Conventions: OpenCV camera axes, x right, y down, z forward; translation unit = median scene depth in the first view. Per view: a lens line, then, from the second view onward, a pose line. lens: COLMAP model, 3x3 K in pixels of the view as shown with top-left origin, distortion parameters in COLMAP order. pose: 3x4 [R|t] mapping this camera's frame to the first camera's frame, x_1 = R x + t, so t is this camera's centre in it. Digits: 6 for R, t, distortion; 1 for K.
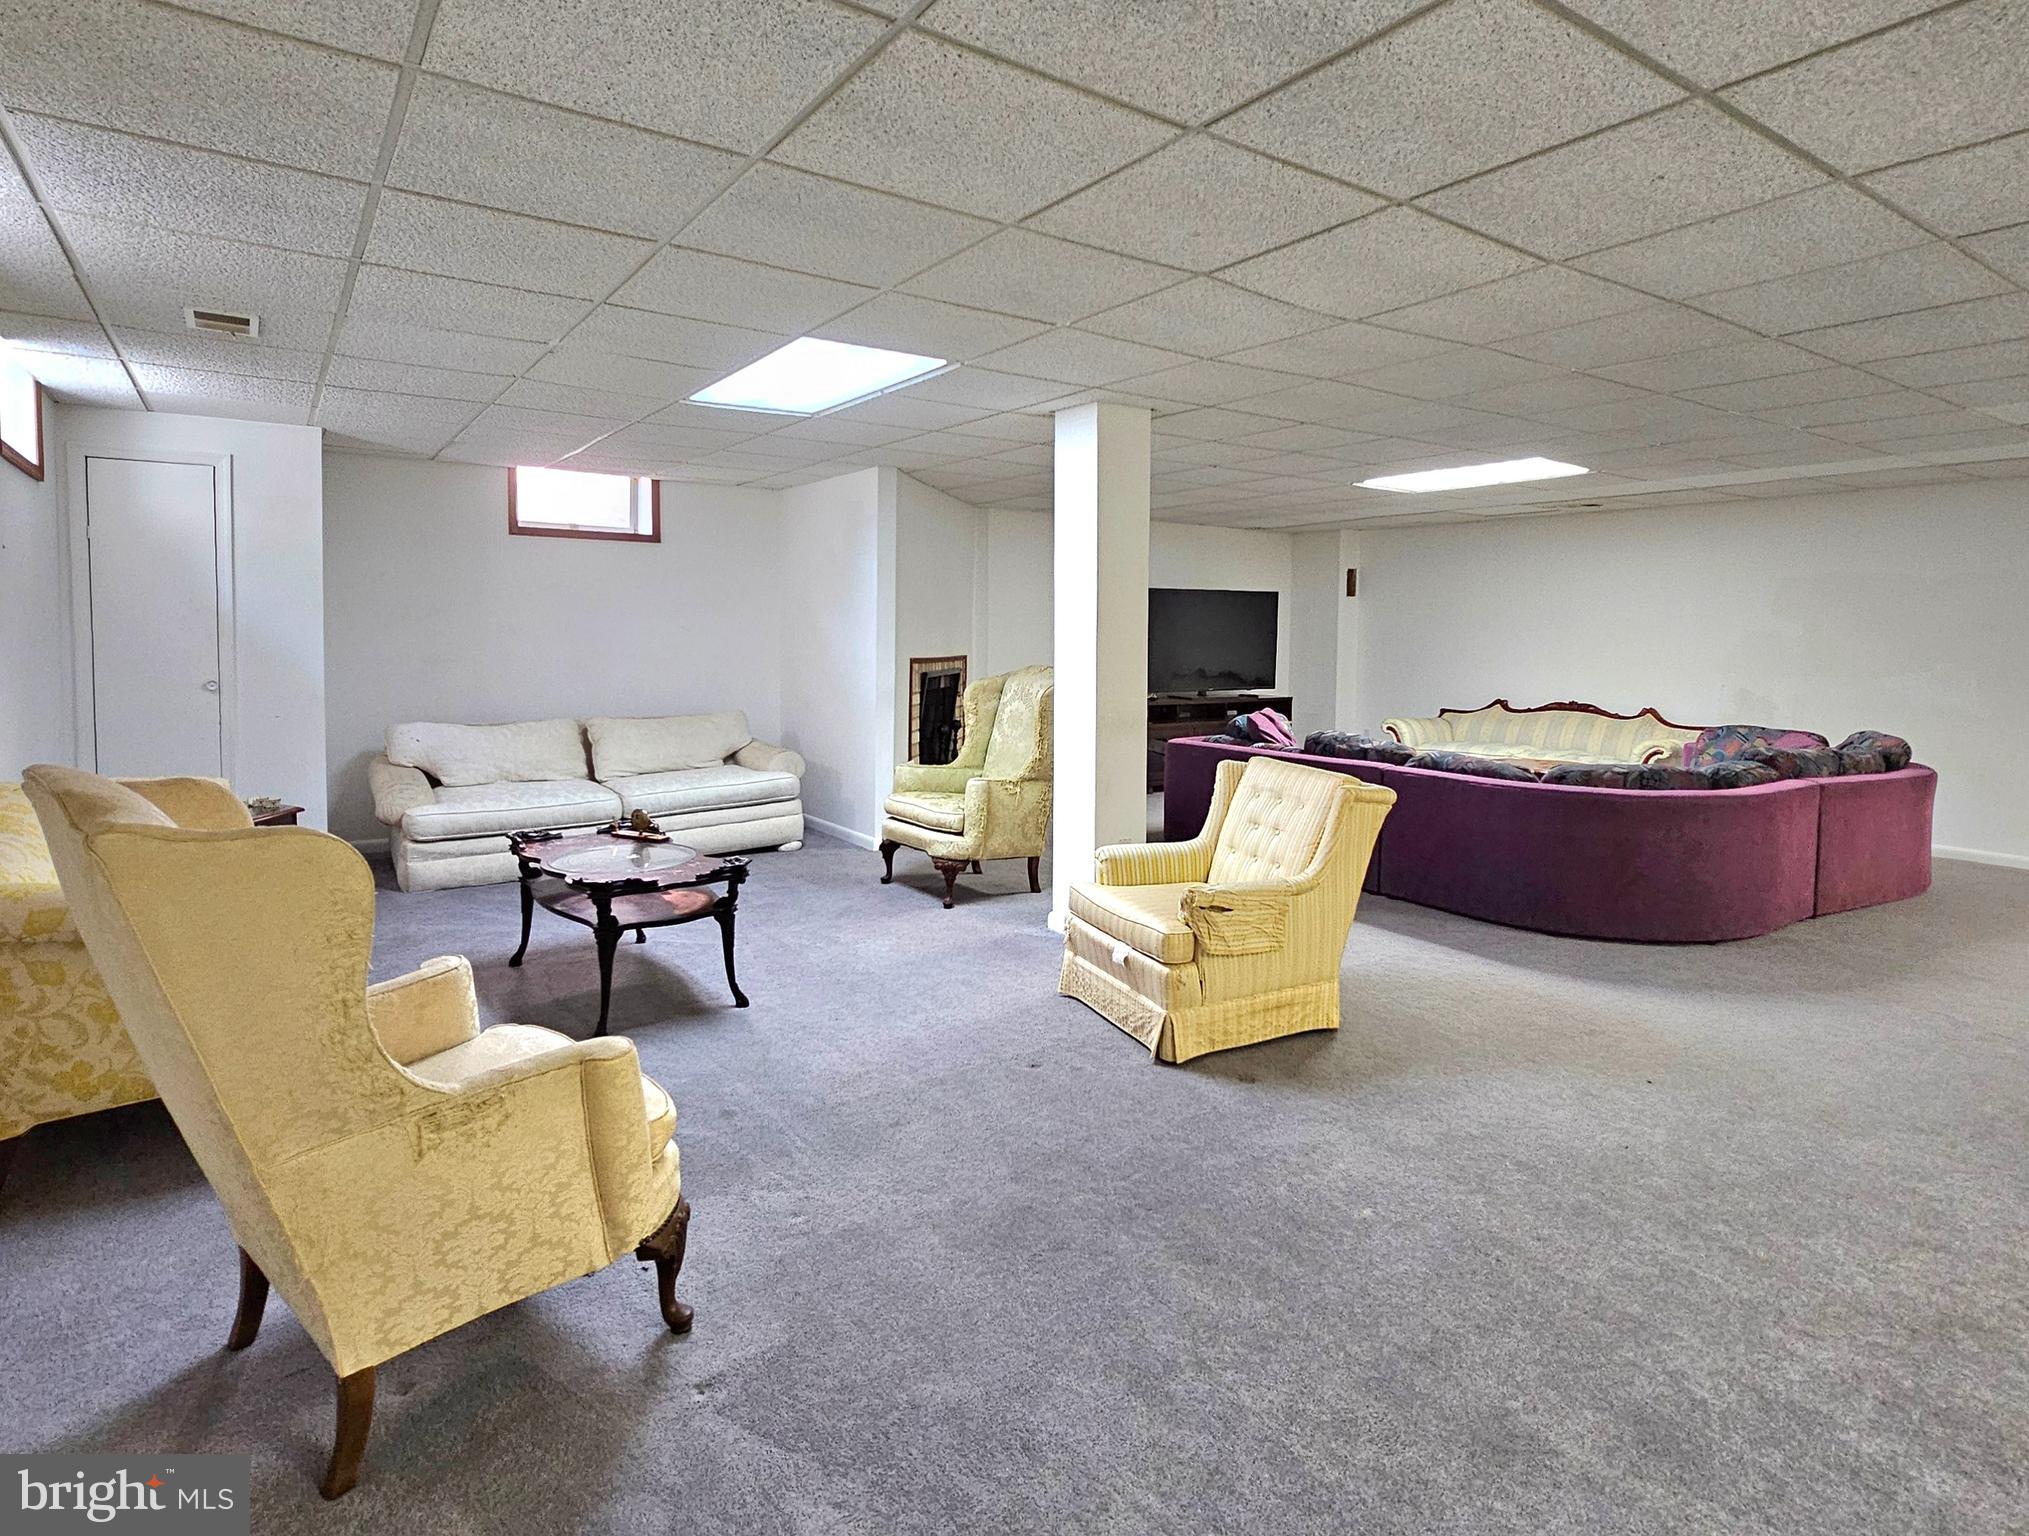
lens RADIAL K [[1097.3, 0, 1016.1], [0, 1097.3, 679.4], [0, 0, 1]] dist [-0.002561, -0.000666]
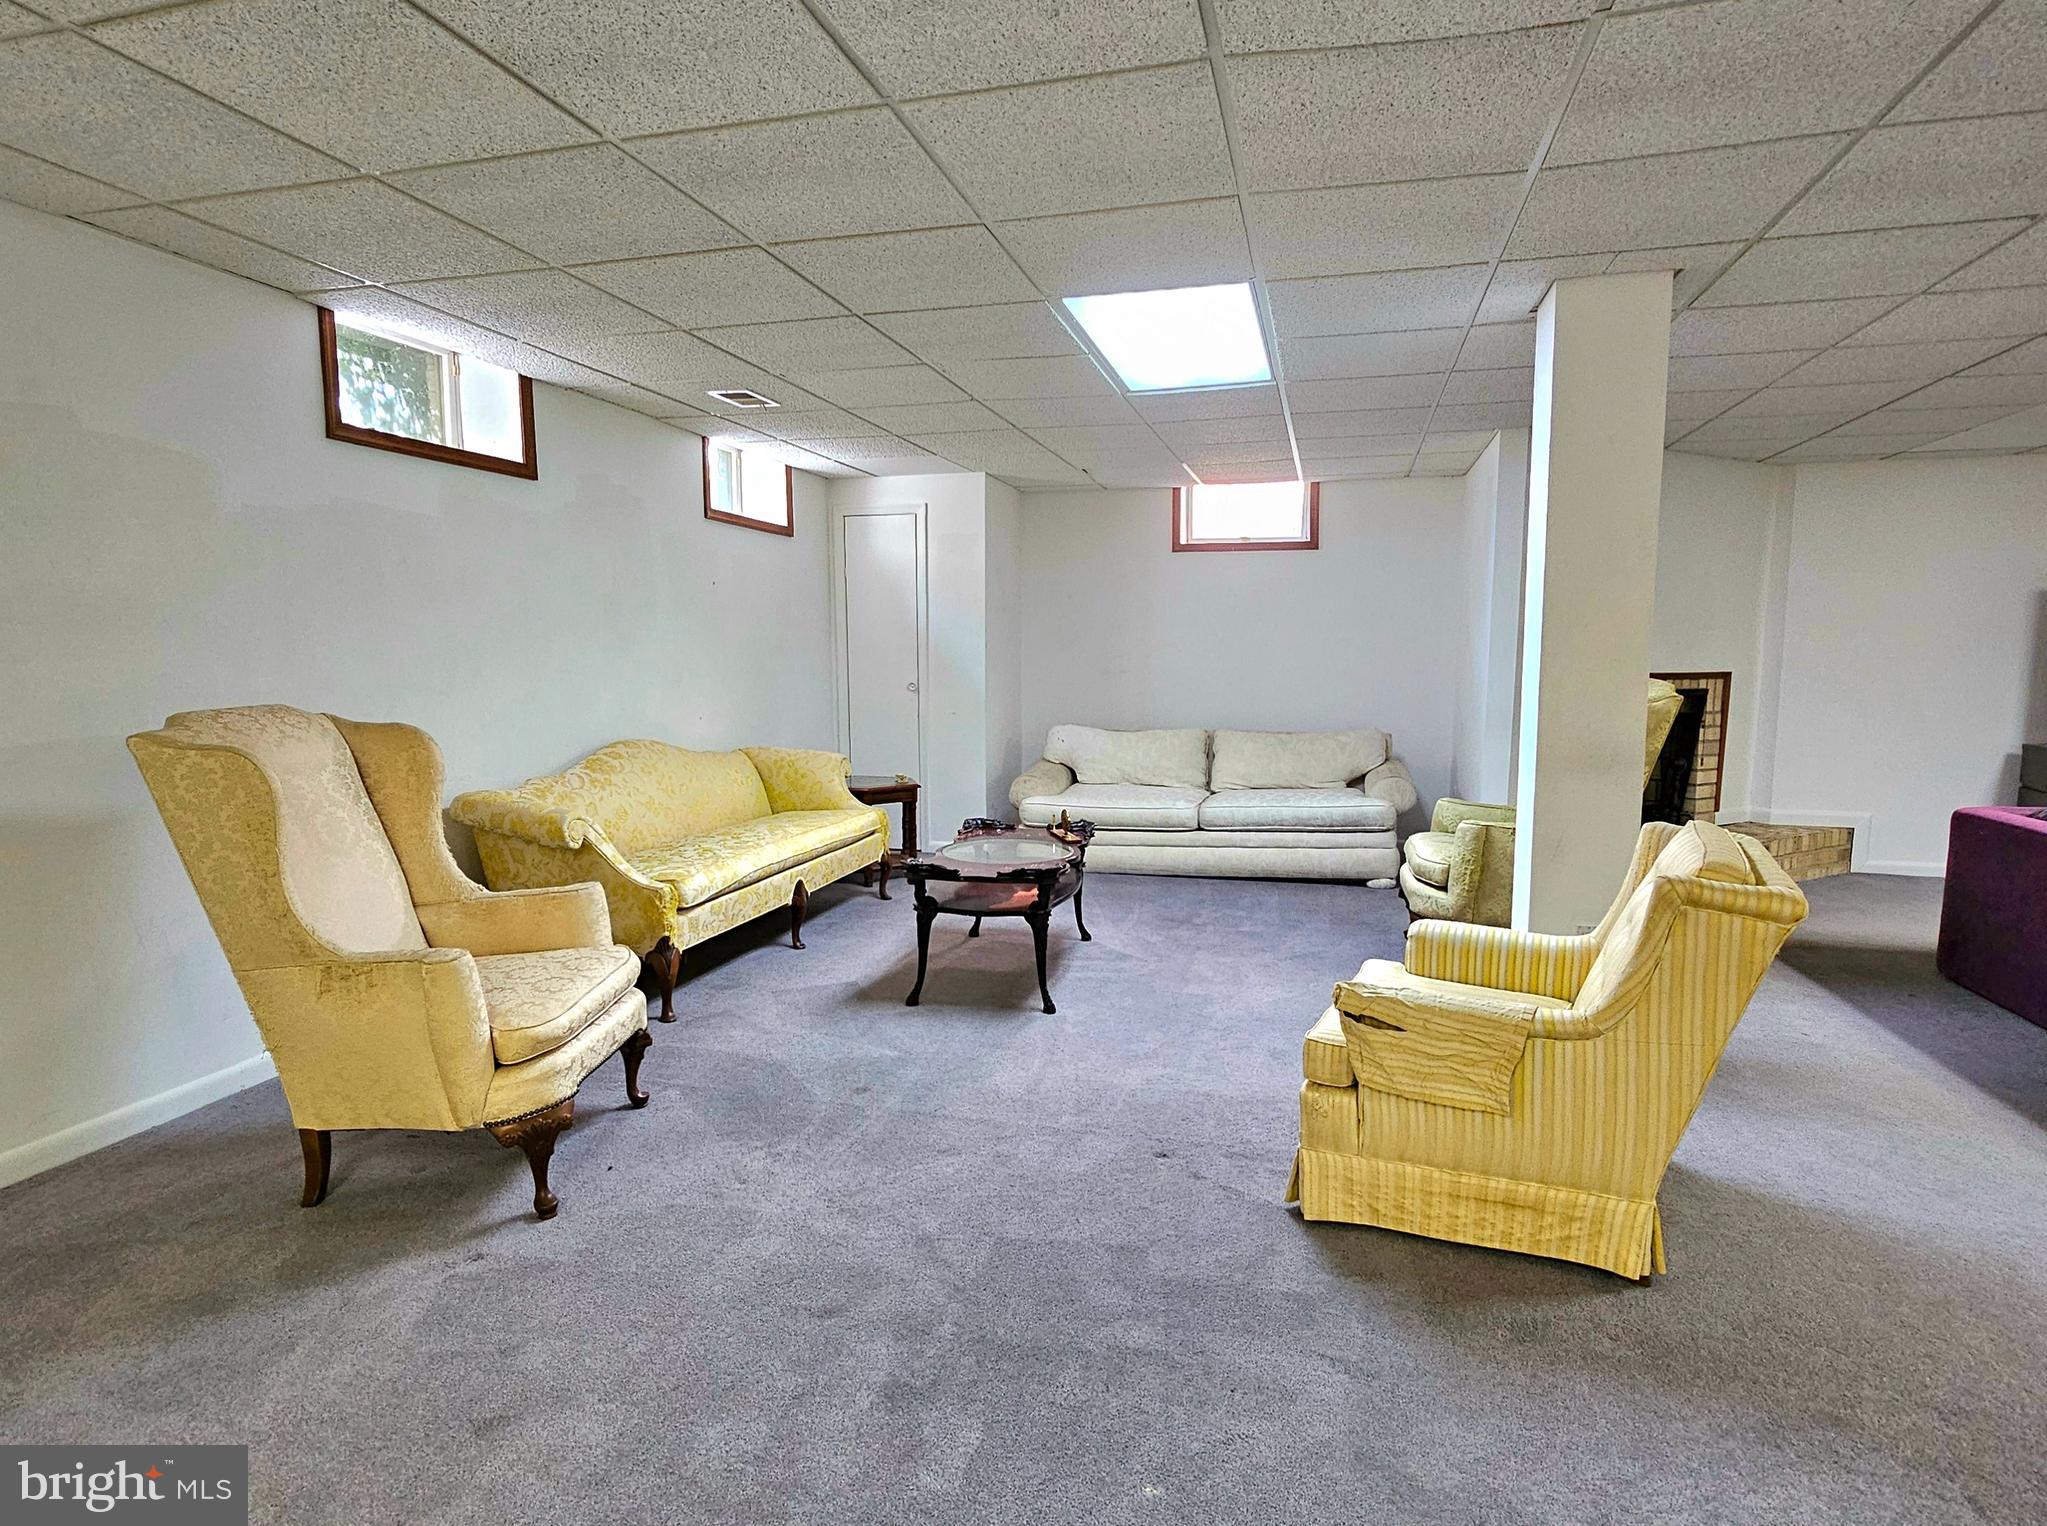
lens RADIAL K [[1112.1, 0, 1028.1], [0, 1112.1, 786.3], [0, 0, 1]] dist [-0.001720, -0.000389]
pose [[0.645946, 0.083737, -0.758776, 0.357406], [-0.029406, 0.995957, 0.084878, 0.007068], [0.762816, -0.032514, 0.645797, 0.255776]]
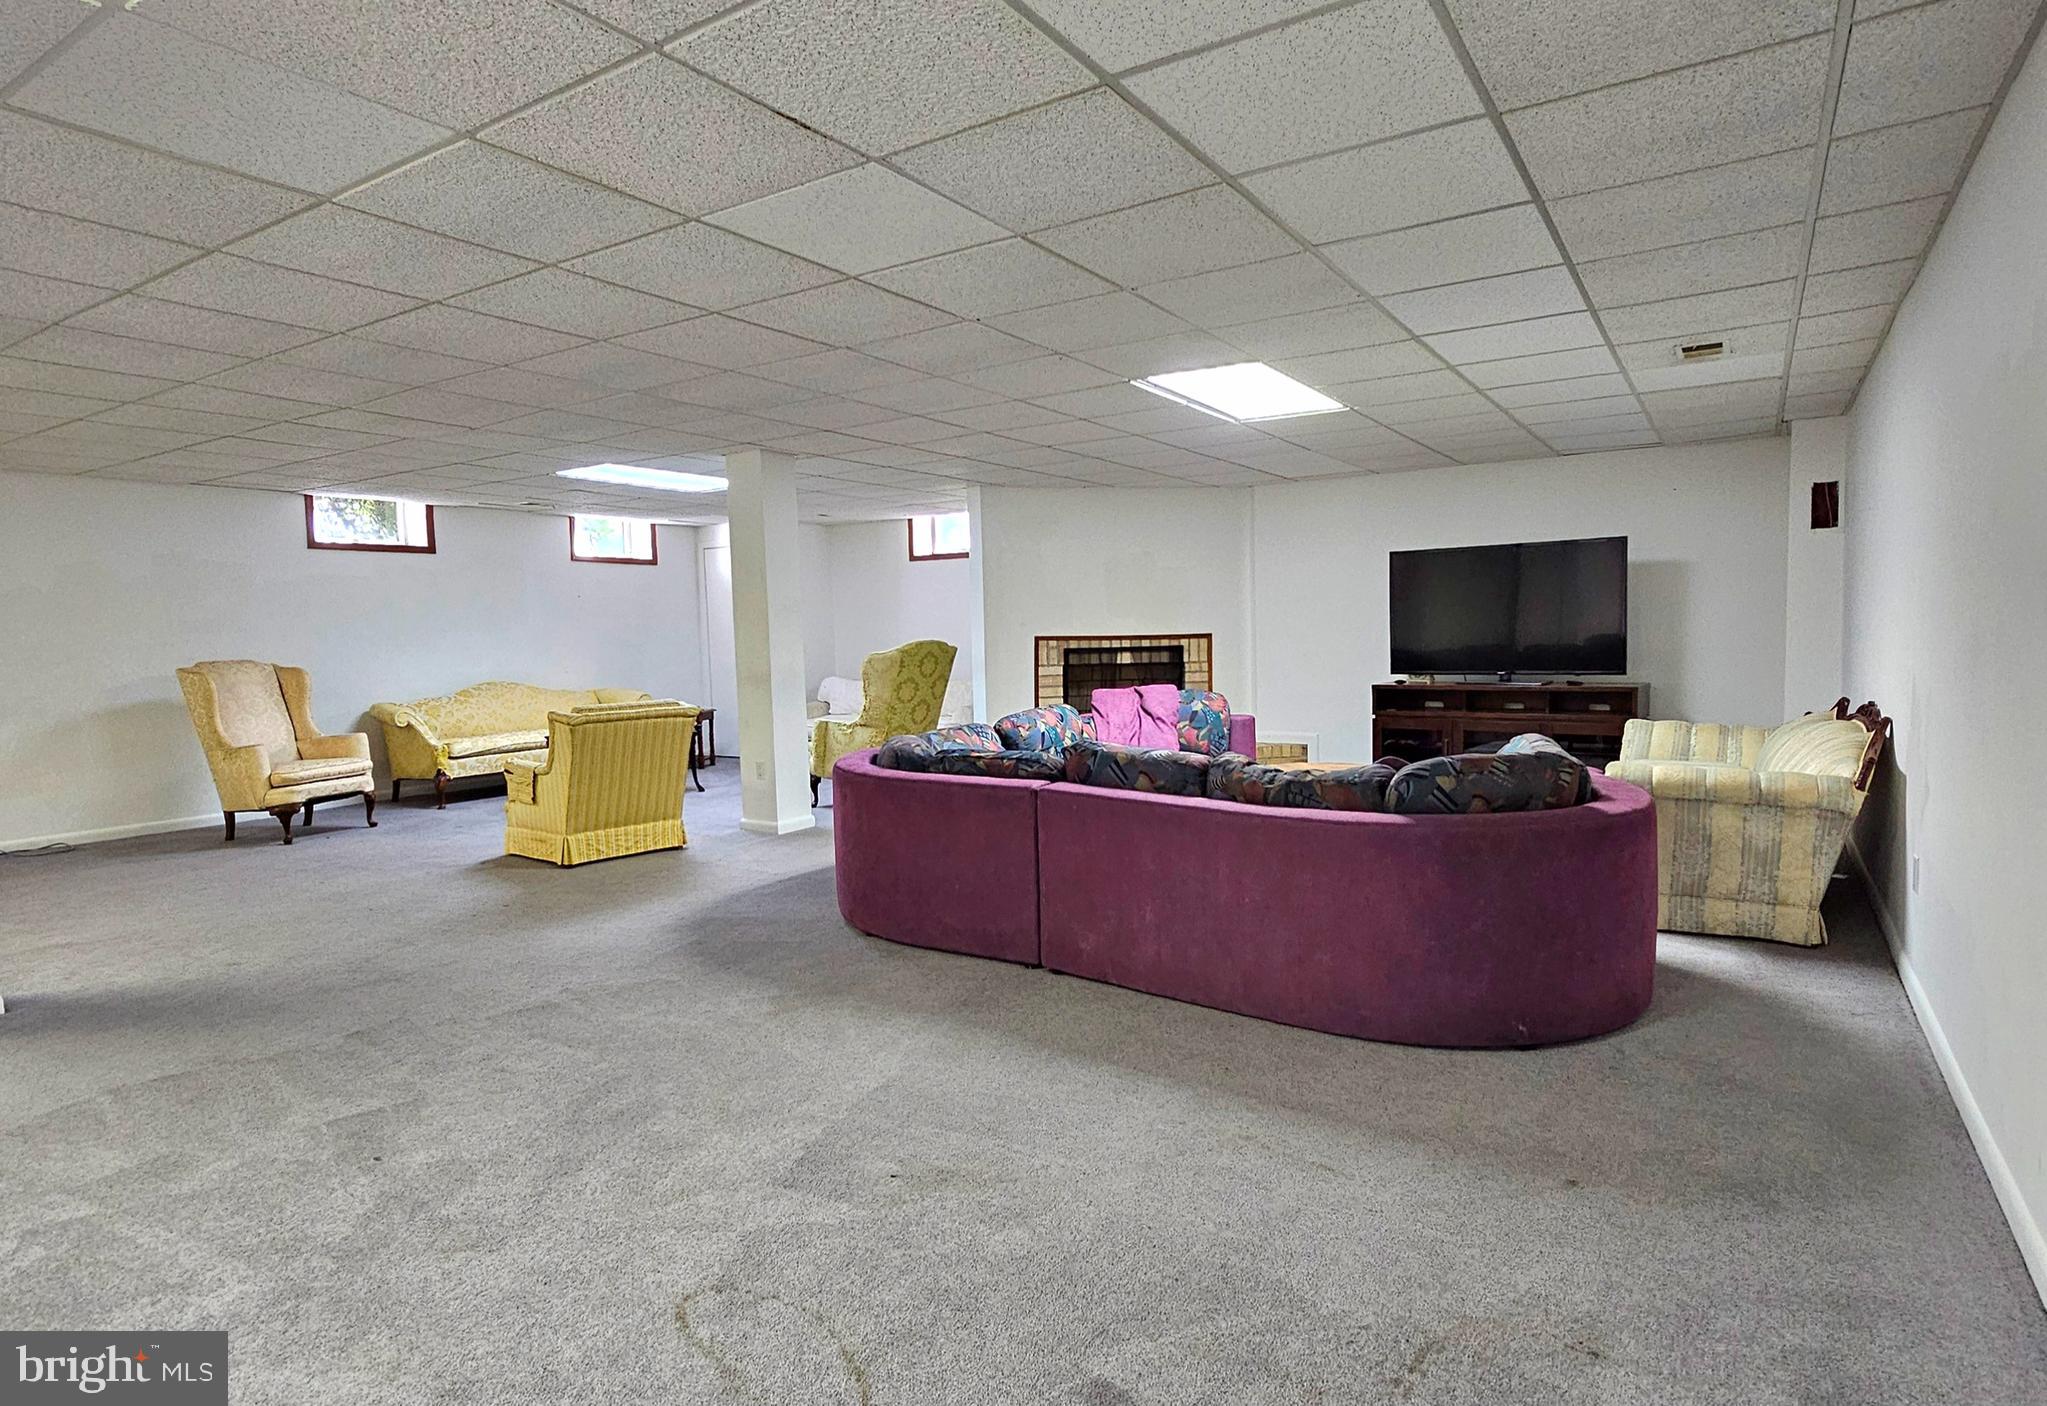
lens RADIAL K [[1115.1, 0, 1023.5], [0, 1115.1, 703.0], [0, 0, 1]] dist [0.001530, 0.000417]
pose [[0.381309, 0.041285, -0.923526, 1.396306], [-0.015768, 0.999147, 0.038155, 0.009479], [0.924313, 0.000014, 0.381634, 0.696992]]
